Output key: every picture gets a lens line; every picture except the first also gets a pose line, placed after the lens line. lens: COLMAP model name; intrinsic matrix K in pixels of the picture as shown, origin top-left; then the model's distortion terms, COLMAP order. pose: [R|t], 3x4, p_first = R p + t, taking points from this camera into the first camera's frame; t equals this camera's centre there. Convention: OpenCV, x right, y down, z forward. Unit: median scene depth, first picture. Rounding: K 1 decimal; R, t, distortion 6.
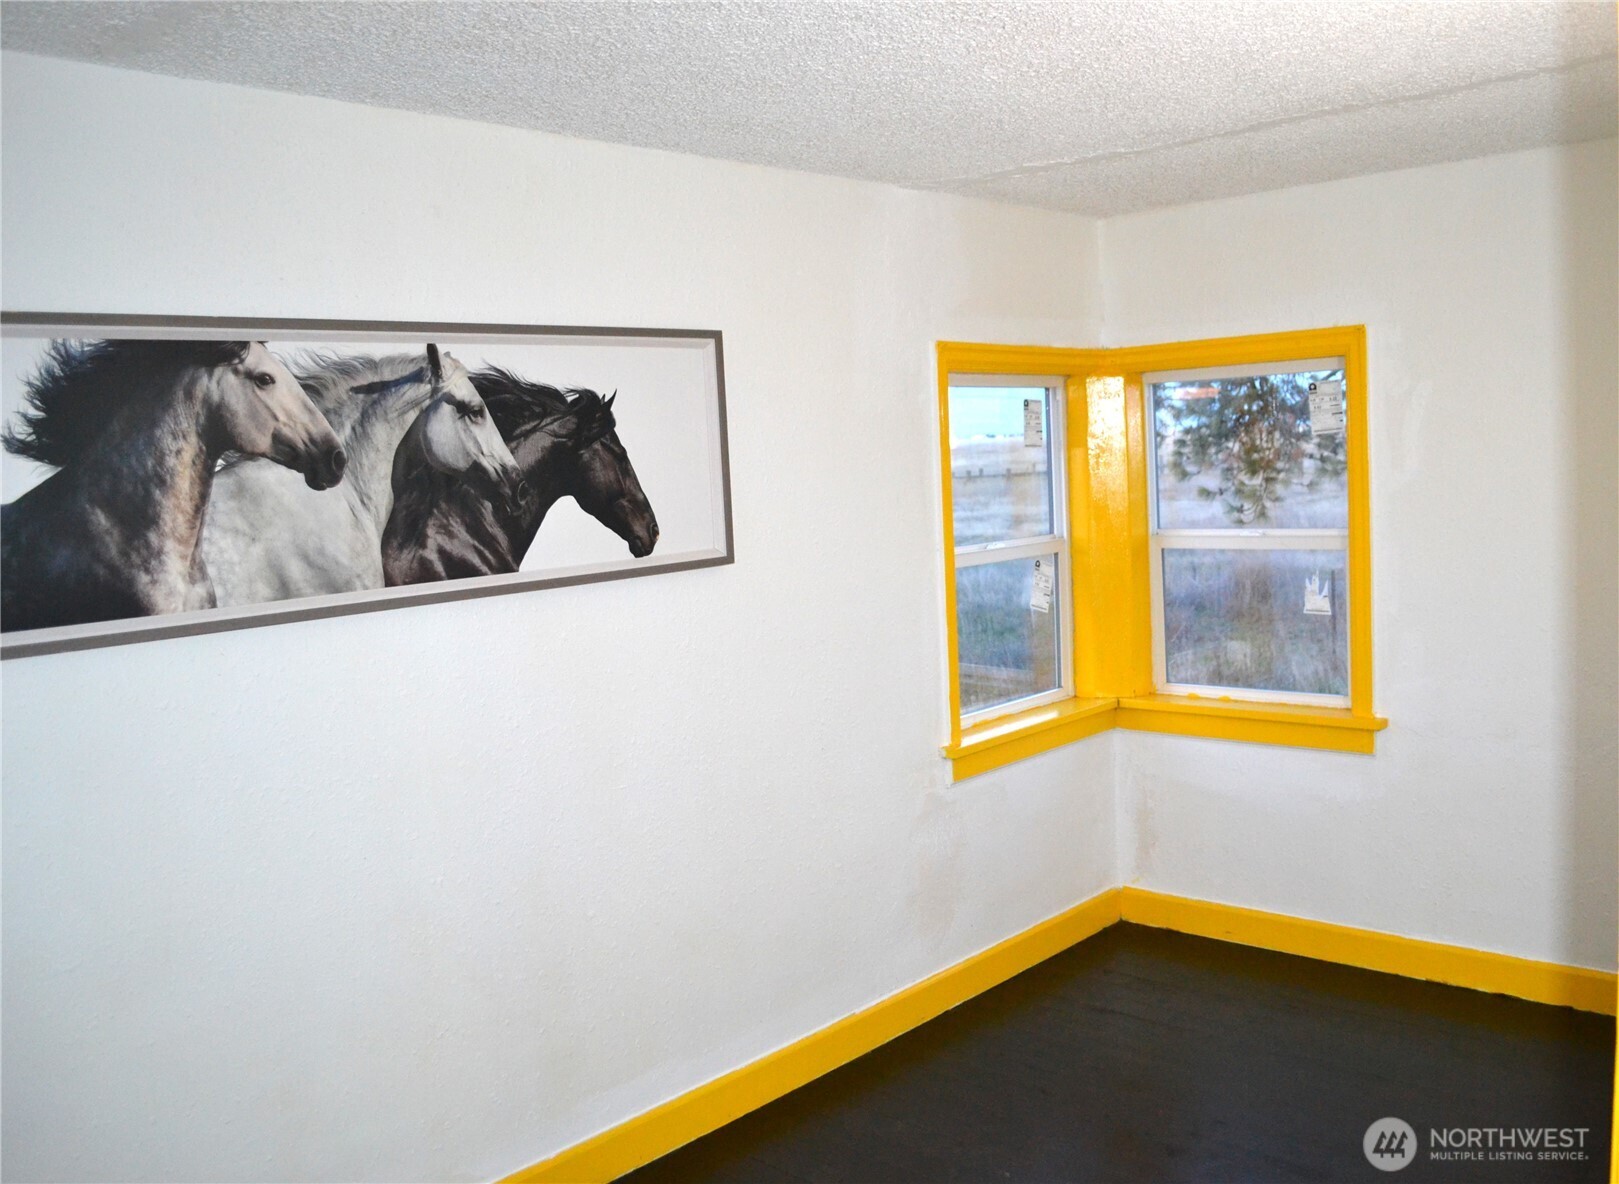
lens RADIAL K [[1440.4, 0, 809.8], [0, 1440.4, 588.2], [0, 0, 1]] dist [-0.007338, -0.003149]
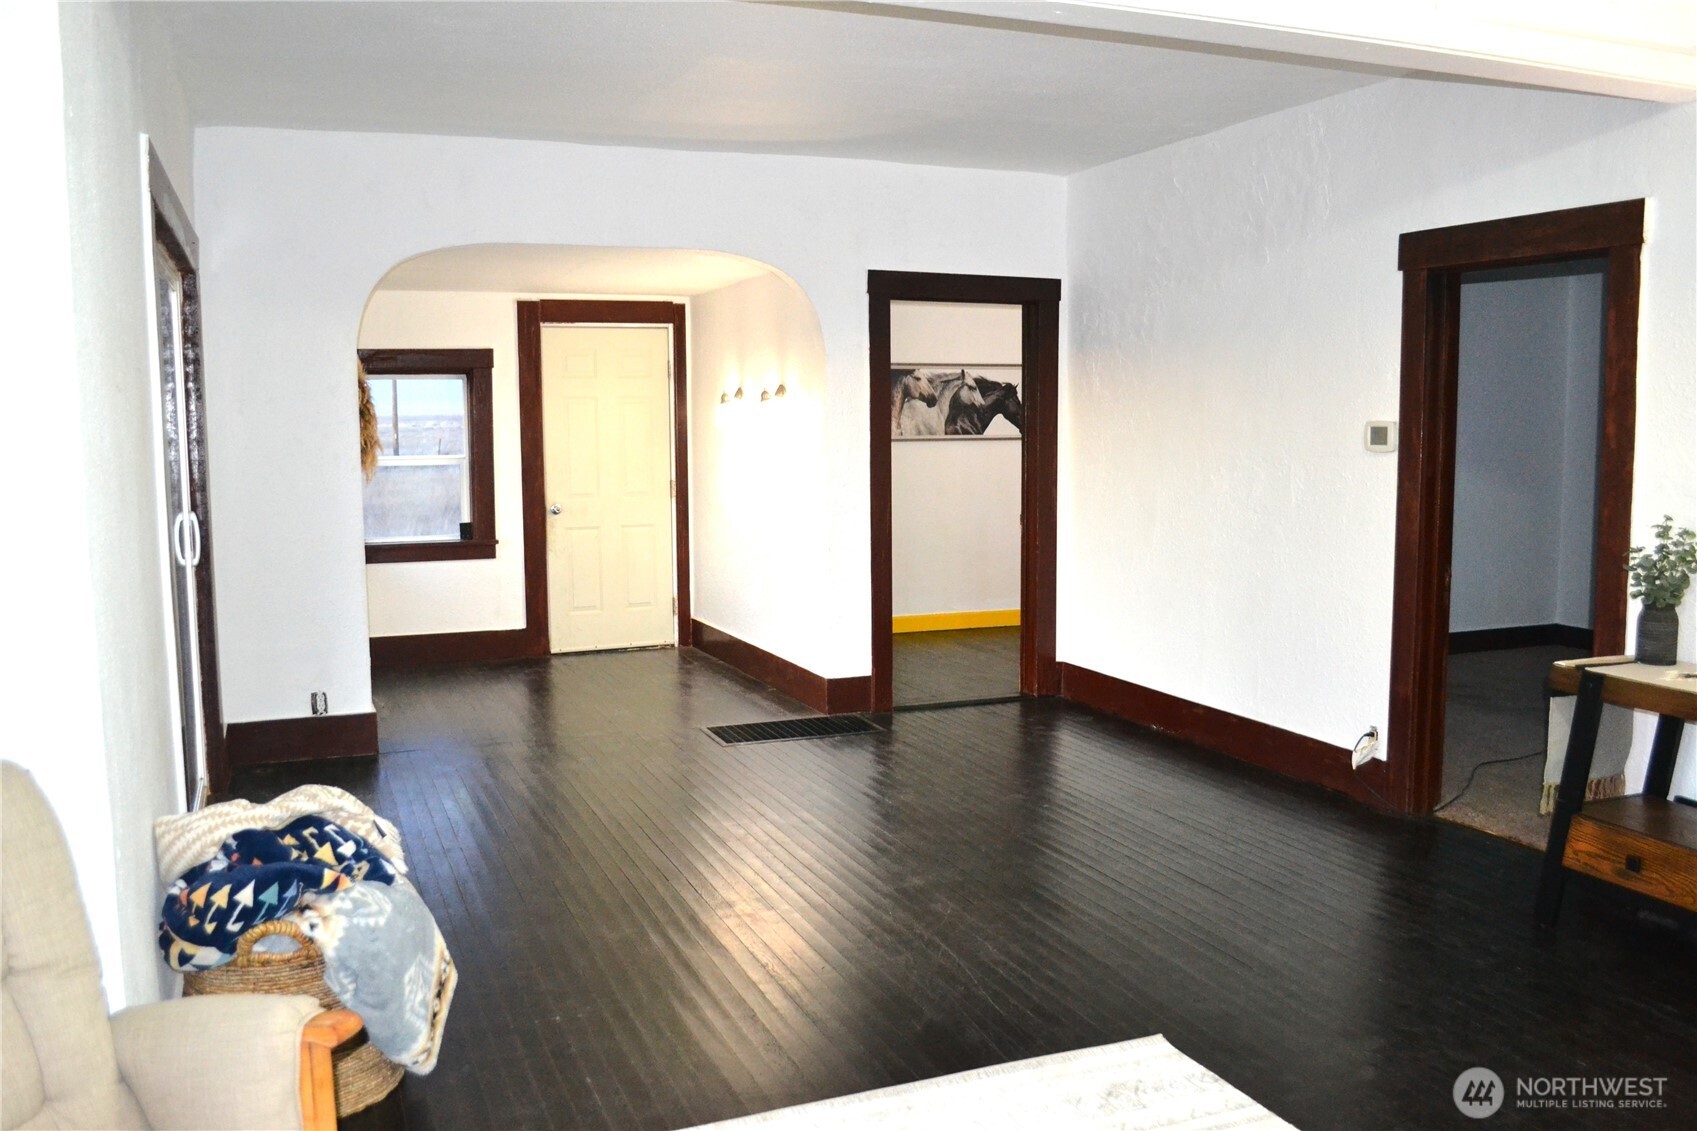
lens RADIAL K [[1435.0, 0, 849.9], [0, 1435.0, 566.5], [0, 0, 1]] dist [-0.000602, -0.000011]
pose [[0.906767, 0.088528, -0.412233, 1.012324], [-0.082346, 0.996065, 0.032774, 0.229777], [0.413512, 0.004228, 0.910489, -2.407731]]
